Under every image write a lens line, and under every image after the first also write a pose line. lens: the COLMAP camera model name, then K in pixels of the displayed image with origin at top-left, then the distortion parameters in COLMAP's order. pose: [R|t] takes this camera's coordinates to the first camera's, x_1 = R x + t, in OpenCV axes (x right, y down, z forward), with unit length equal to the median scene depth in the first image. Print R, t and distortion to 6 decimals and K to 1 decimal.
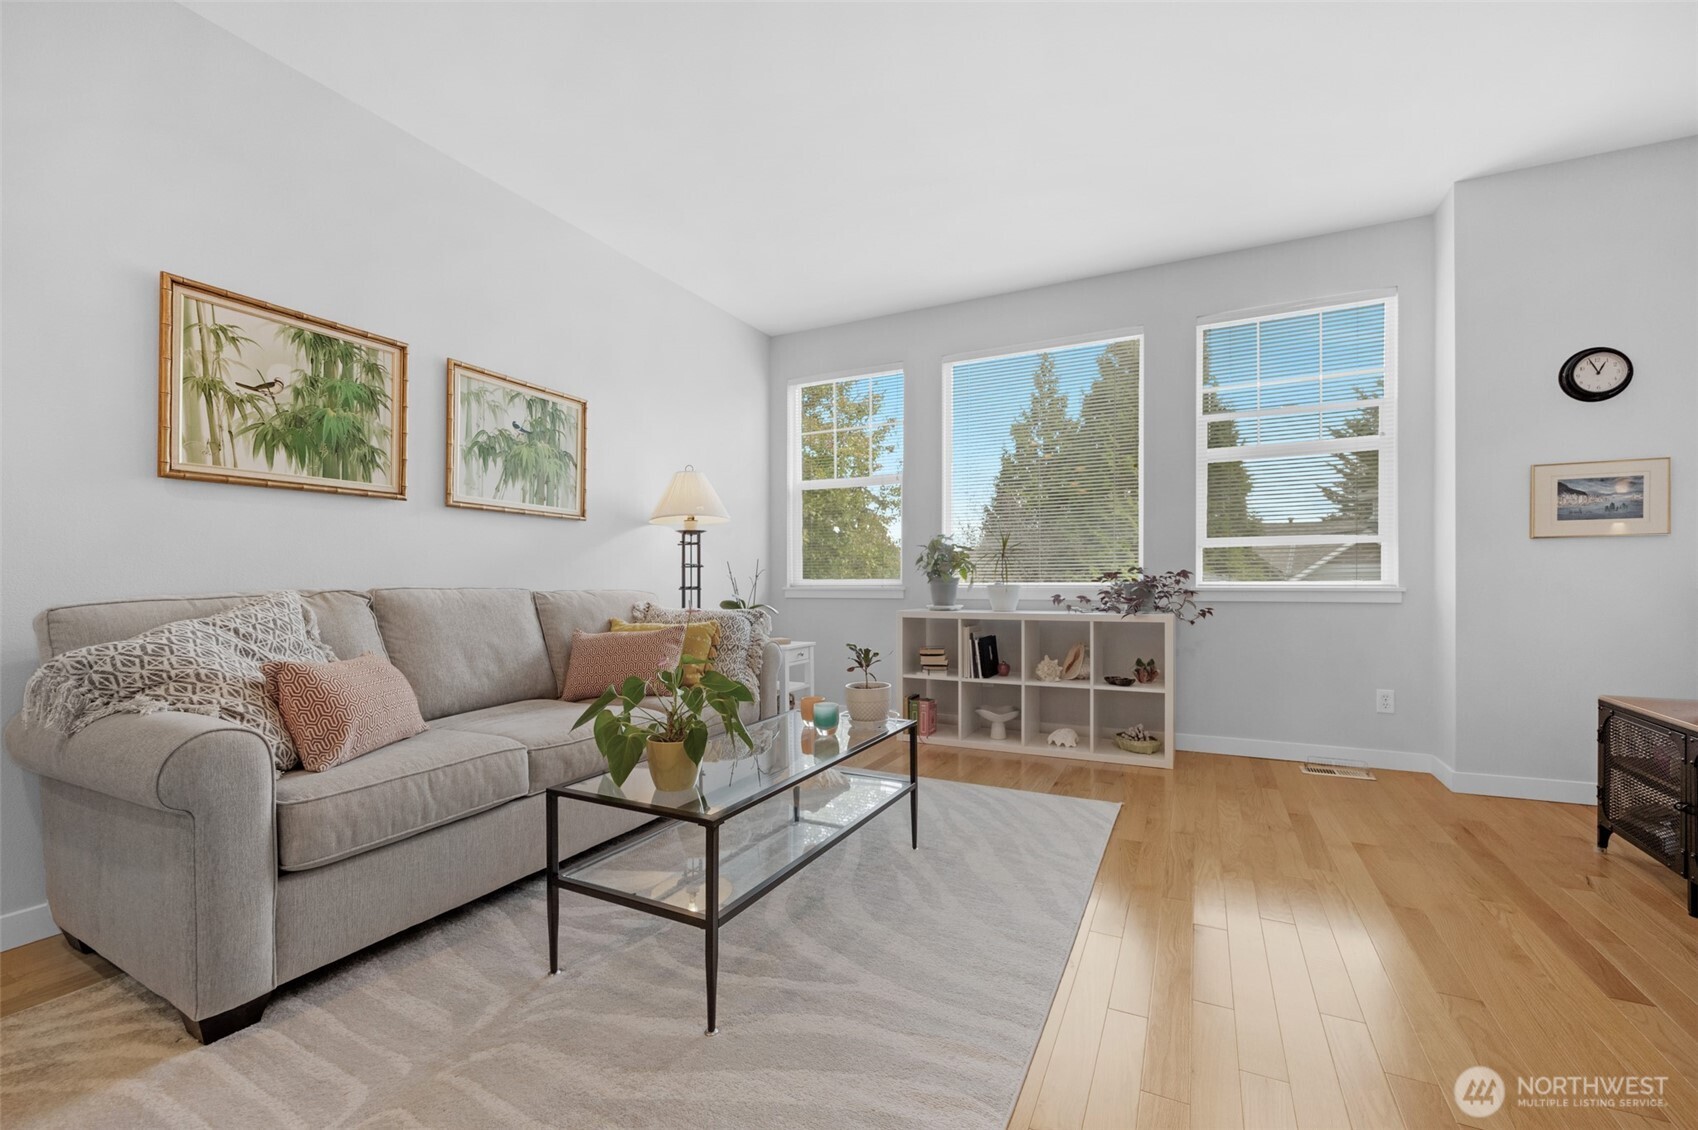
lens RADIAL K [[669.1, 0, 869.5], [0, 669.1, 584.8], [0, 0, 1]] dist [0.000471, -0.000028]
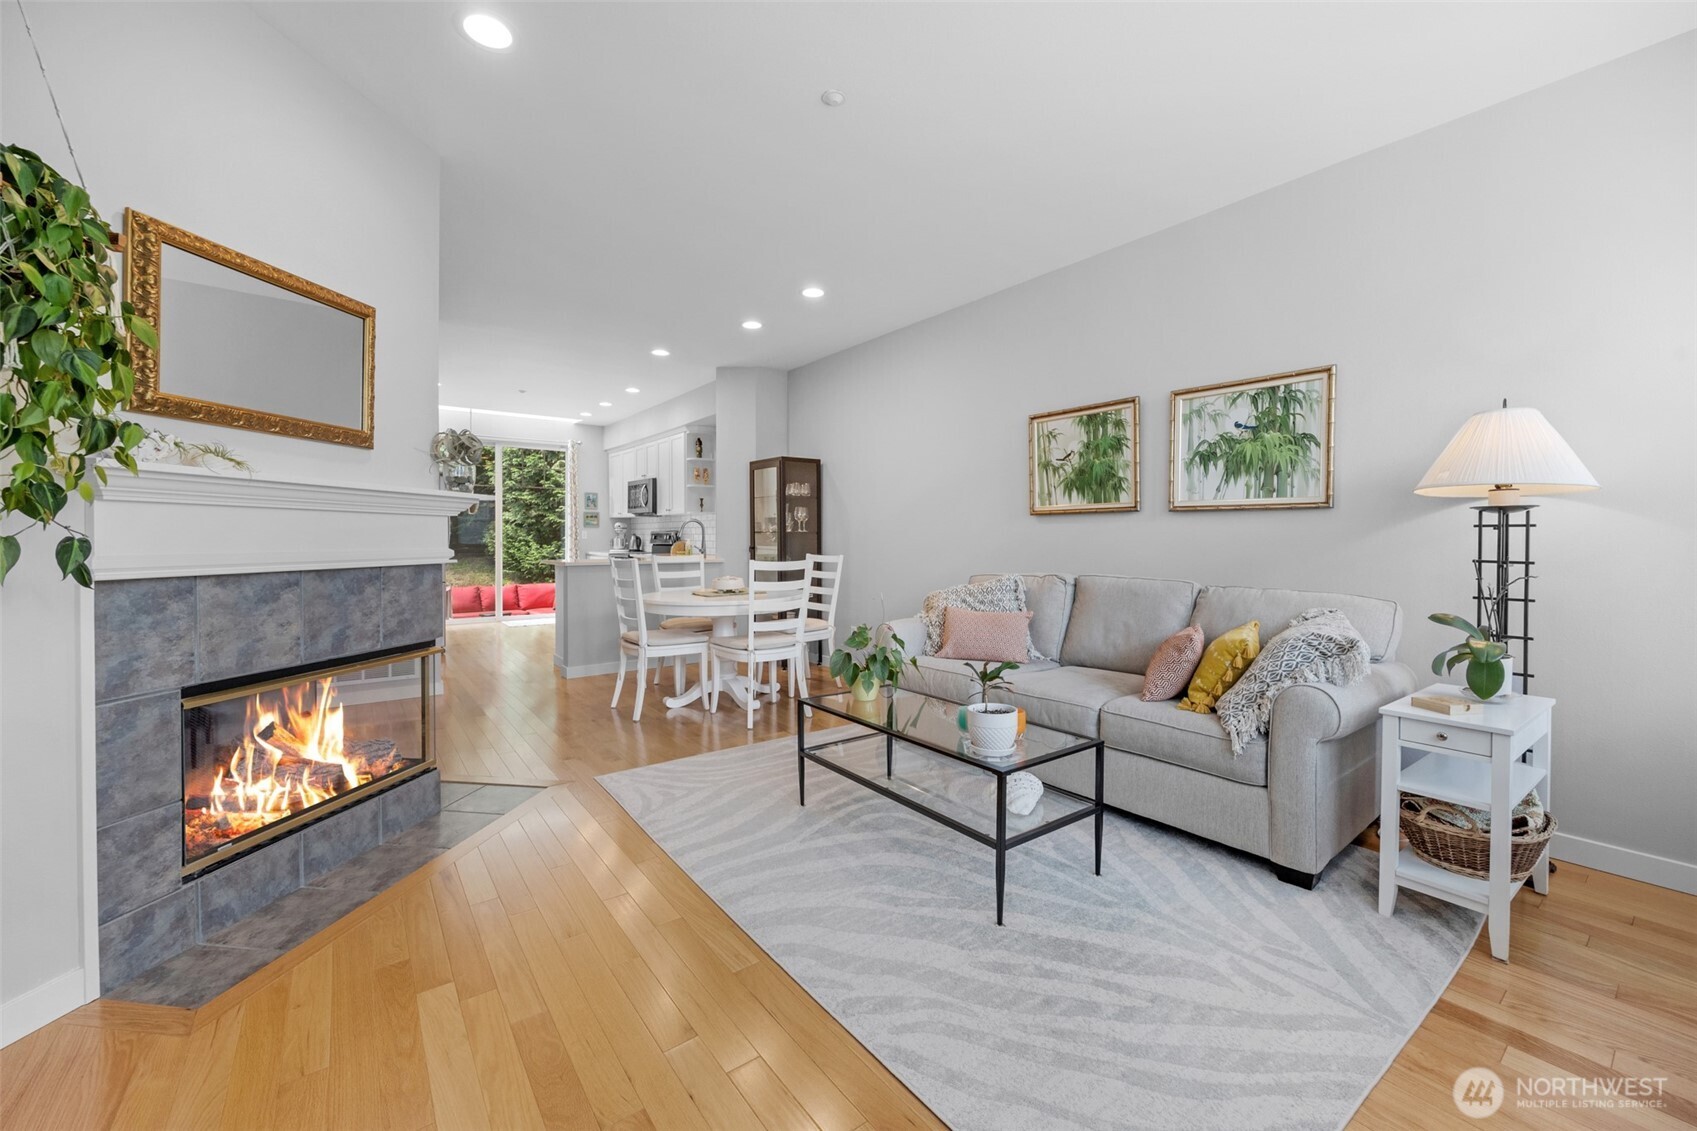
lens RADIAL K [[667.7, 0, 845.1], [0, 667.7, 545.7], [0, 0, 1]] dist [0.006373, 0.000083]
pose [[-0.445818, 0.012829, -0.895032, 0.637414], [-0.005708, 0.999836, 0.017175, -0.060821], [0.895105, 0.012765, -0.445672, 0.862649]]
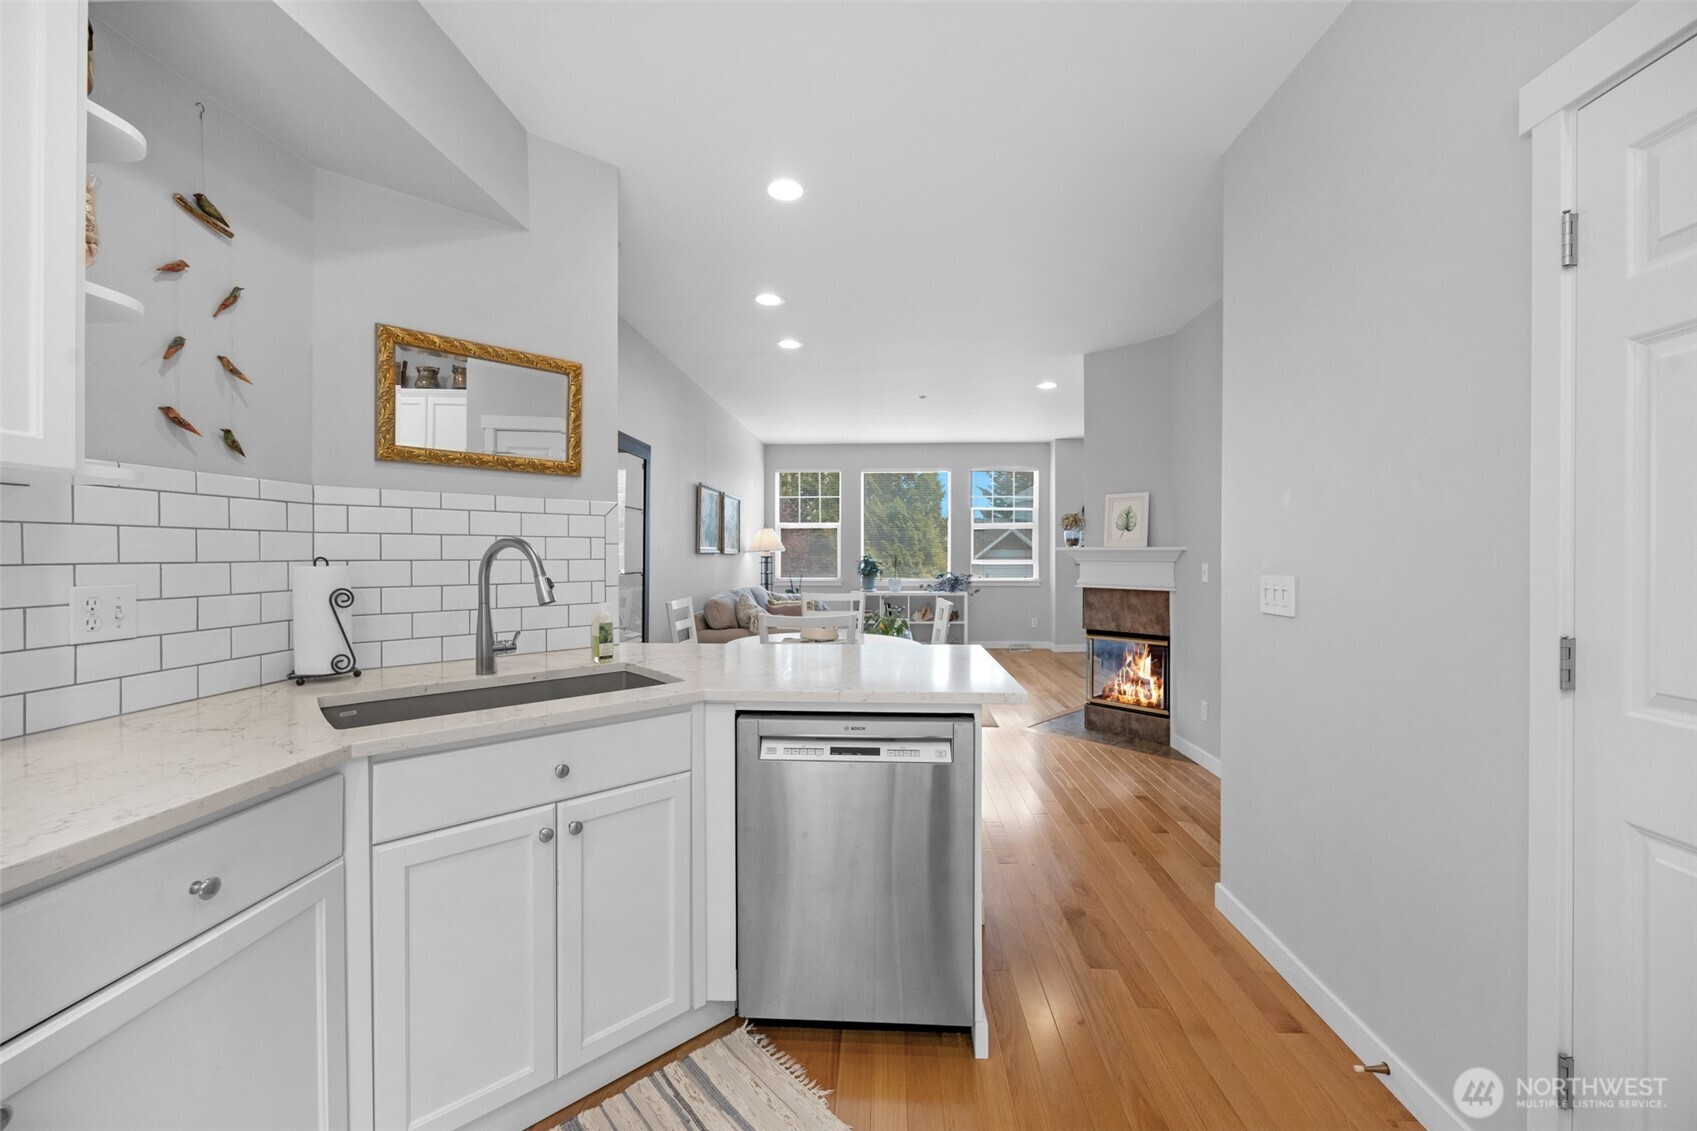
lens RADIAL K [[658.9, 0, 850.5], [0, 658.9, 560.1], [0, 0, 1]] dist [-0.007533, 0.000075]
pose [[0.918238, -0.000924, 0.396028, -0.976919], [0.000349, 0.999999, 0.001523, -0.084153], [-0.396029, -0.001261, 0.918237, -1.157695]]
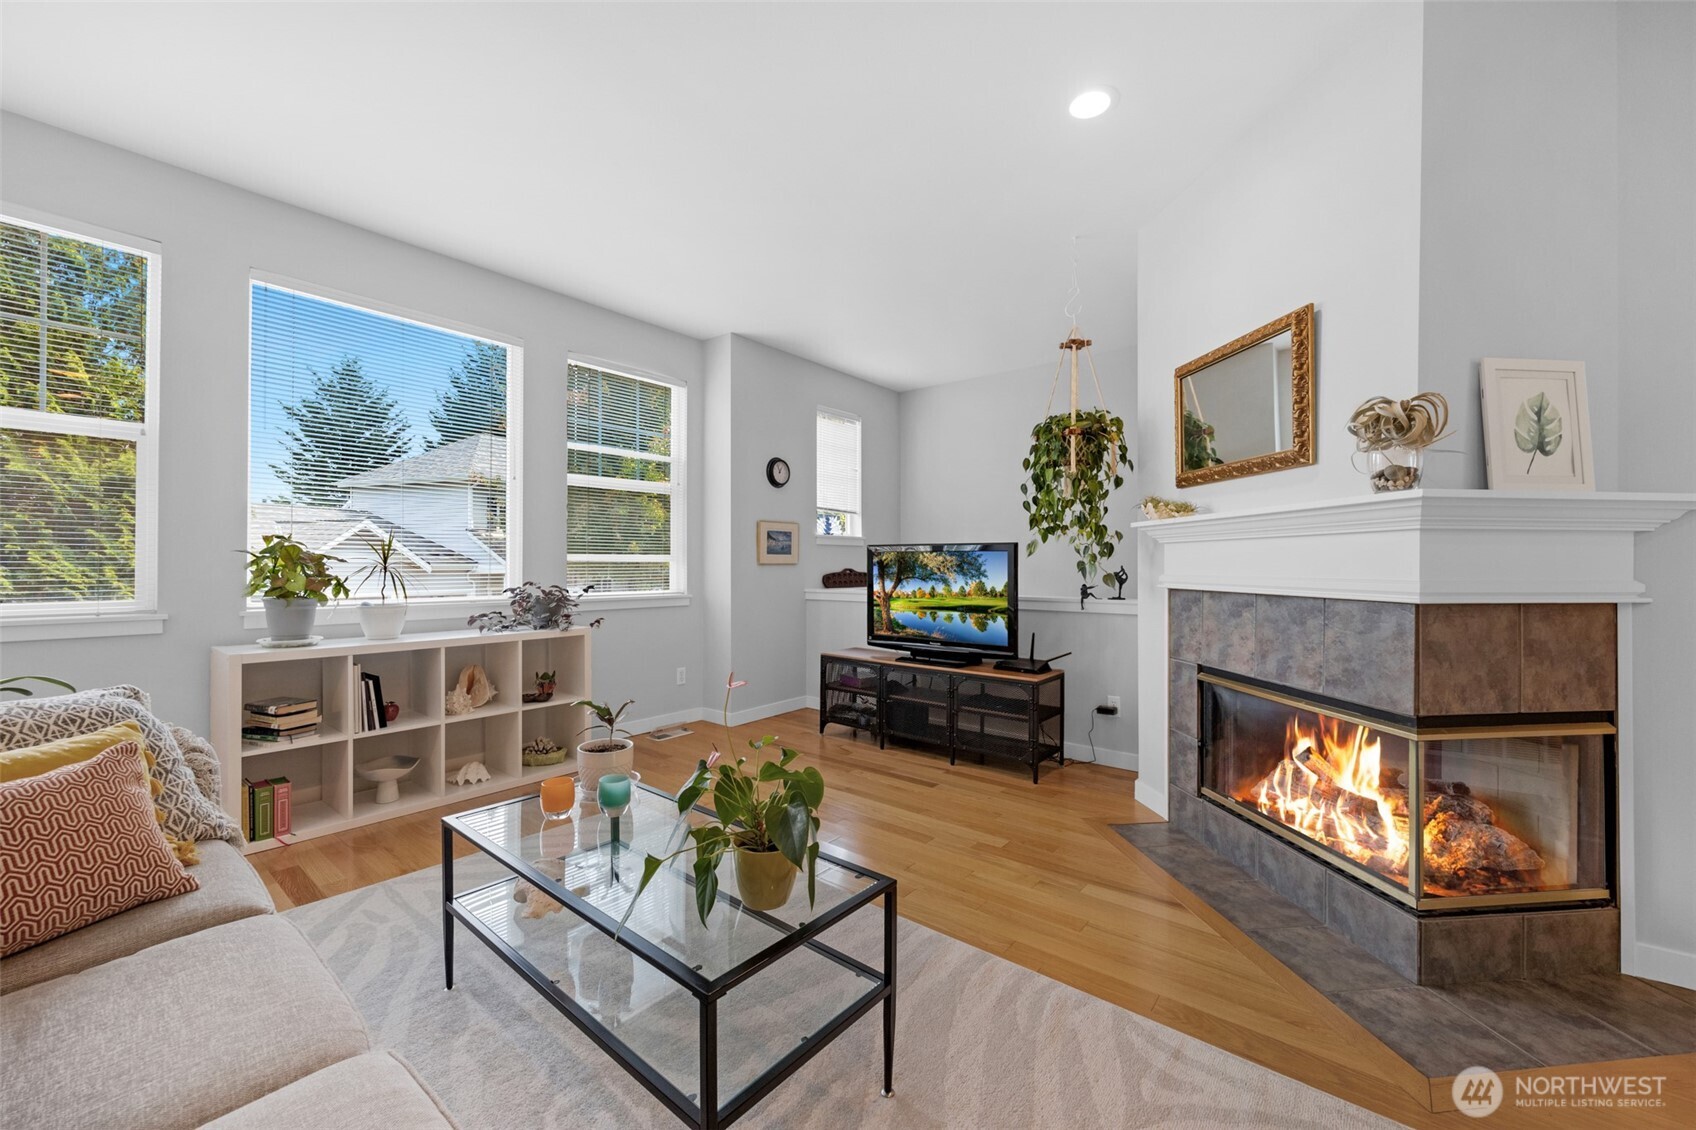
lens RADIAL K [[686.1, 0, 840.7], [0, 686.1, 565.5], [0, 0, 1]] dist [-0.010265, -0.000063]
pose [[0.231345, 0.002013, 0.972870, -0.559917], [0.004220, 0.999986, -0.003072, -0.051889], [-0.972863, 0.004816, 0.231333, 0.349996]]
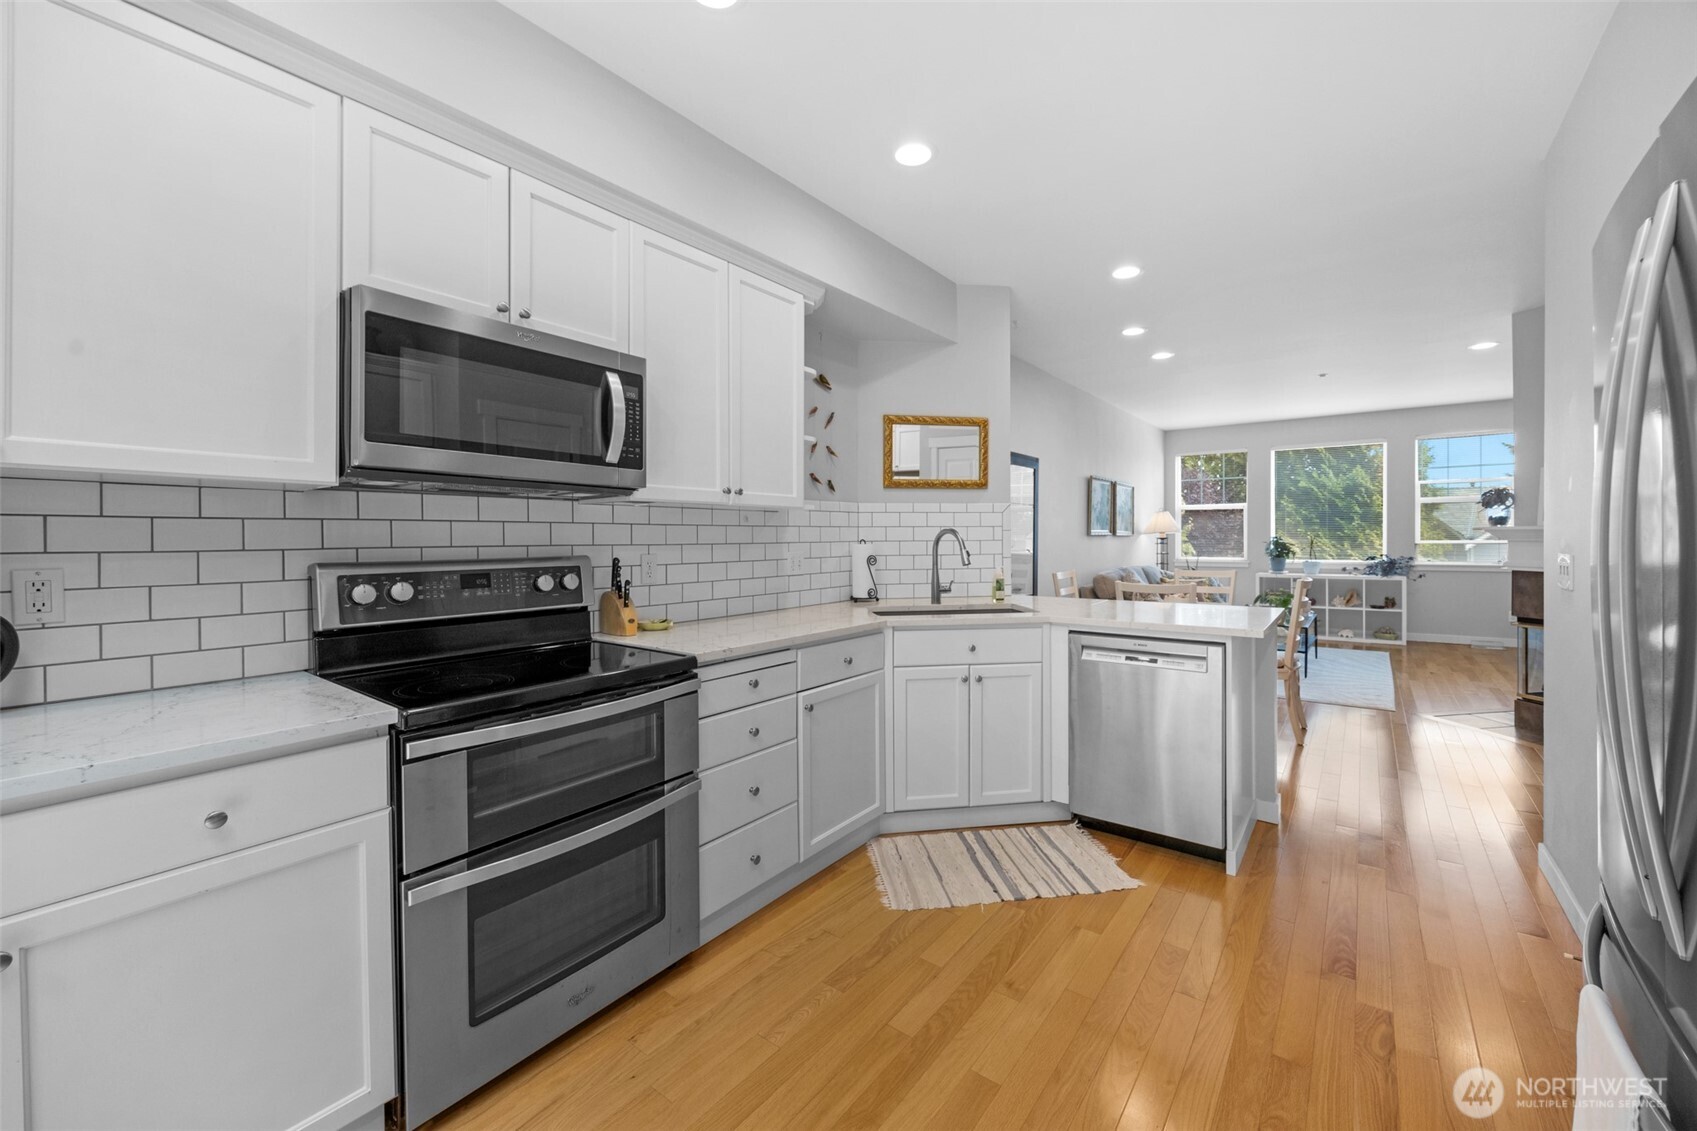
lens RADIAL K [[665.5, 0, 879.5], [0, 665.5, 545.9], [0, 0, 1]] dist [0.001085, 0.000020]
pose [[0.985488, -0.001054, -0.169743, -0.950755], [0.002285, 0.999973, 0.007055, -0.083035], [0.169731, -0.007340, 0.985463, -1.570165]]
